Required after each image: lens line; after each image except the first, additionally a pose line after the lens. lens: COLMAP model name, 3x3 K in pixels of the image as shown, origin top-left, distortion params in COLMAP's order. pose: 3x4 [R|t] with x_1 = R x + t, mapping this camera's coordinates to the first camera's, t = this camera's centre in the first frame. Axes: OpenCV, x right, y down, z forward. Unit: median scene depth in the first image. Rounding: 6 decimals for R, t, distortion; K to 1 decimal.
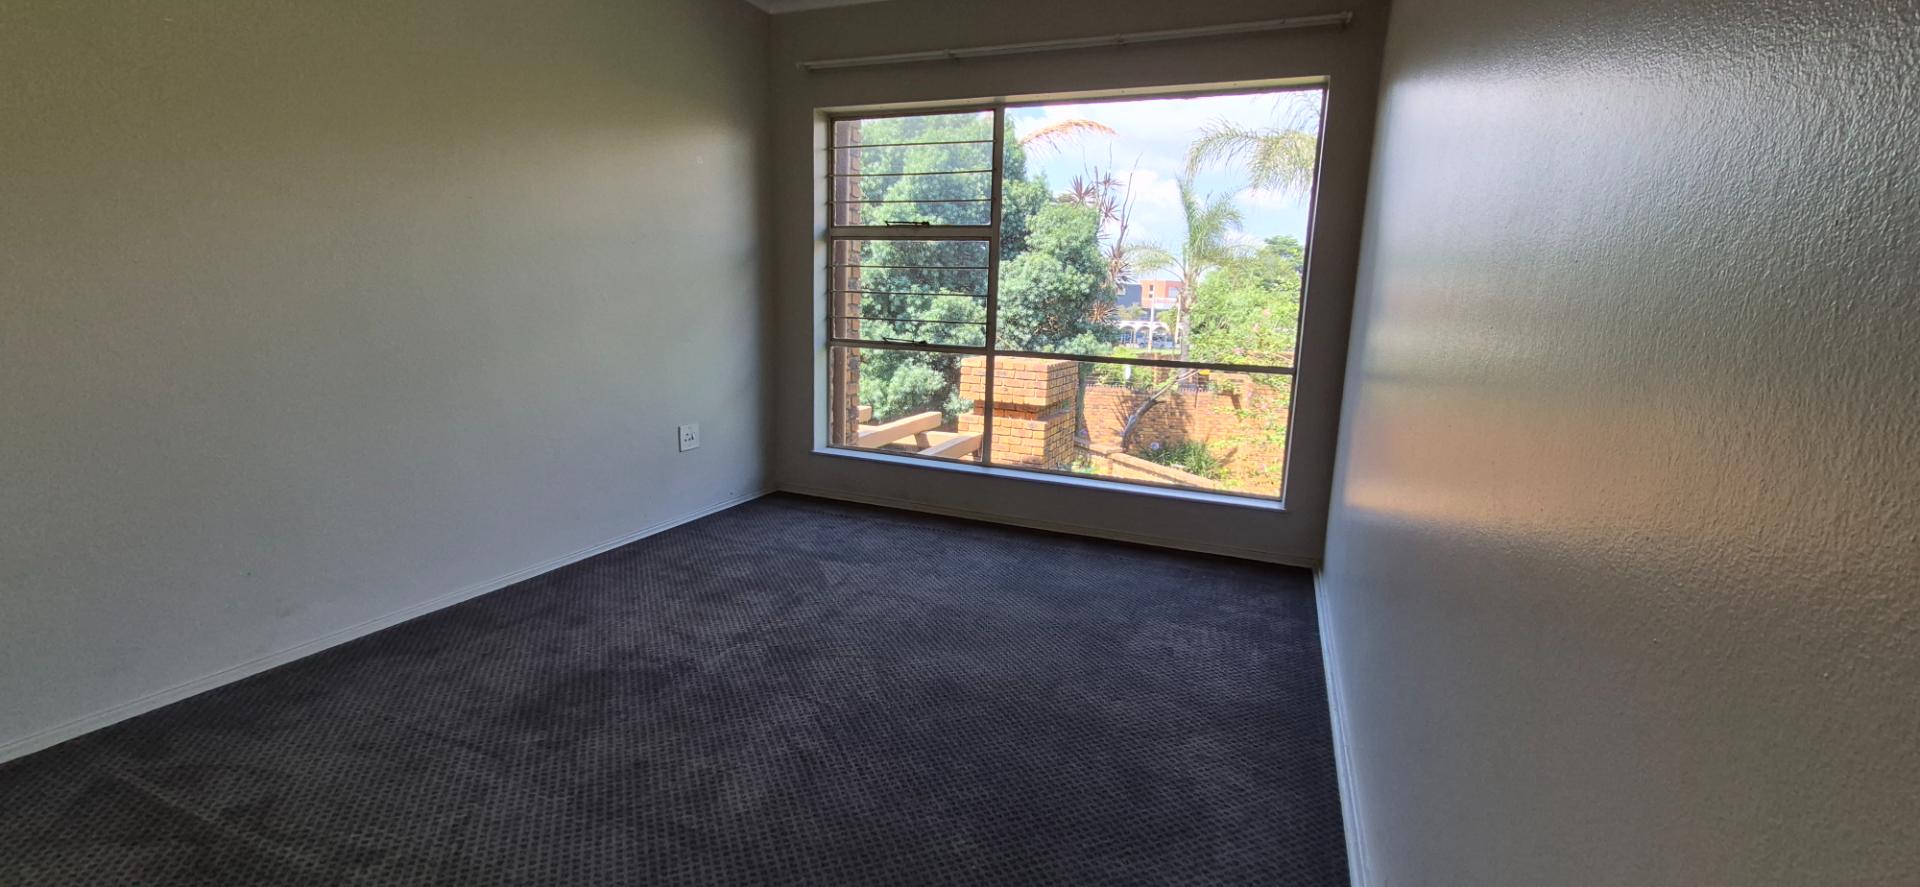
lens RADIAL K [[756.4, 0, 979.2], [0, 756.4, 440.8], [0, 0, 1]] dist [0.004864, -0.002545]
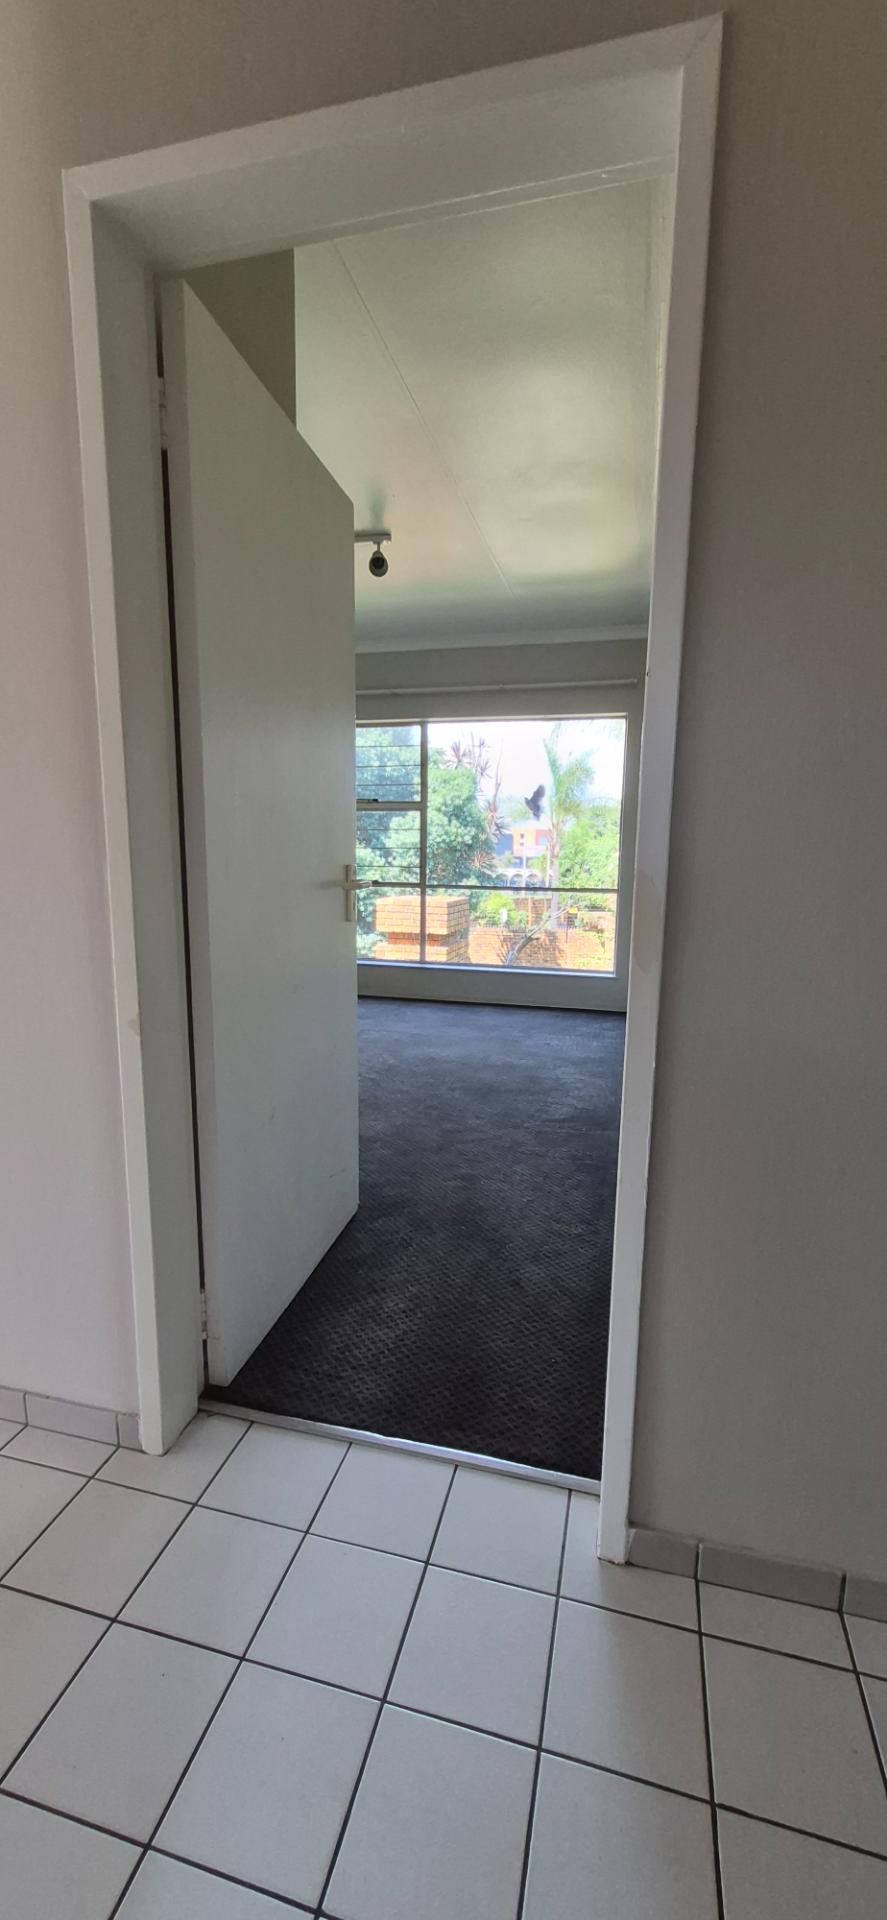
lens RADIAL K [[756.4, 0, 438.8], [0, 756.4, 977.6], [0, 0, 1]] dist [0.004864, -0.002545]
pose [[0.993581, -0.039151, 0.106128, -0.032276], [0.041048, 0.999033, -0.015747, 0.023503], [-0.105409, 0.020003, 0.994228, -0.128788]]
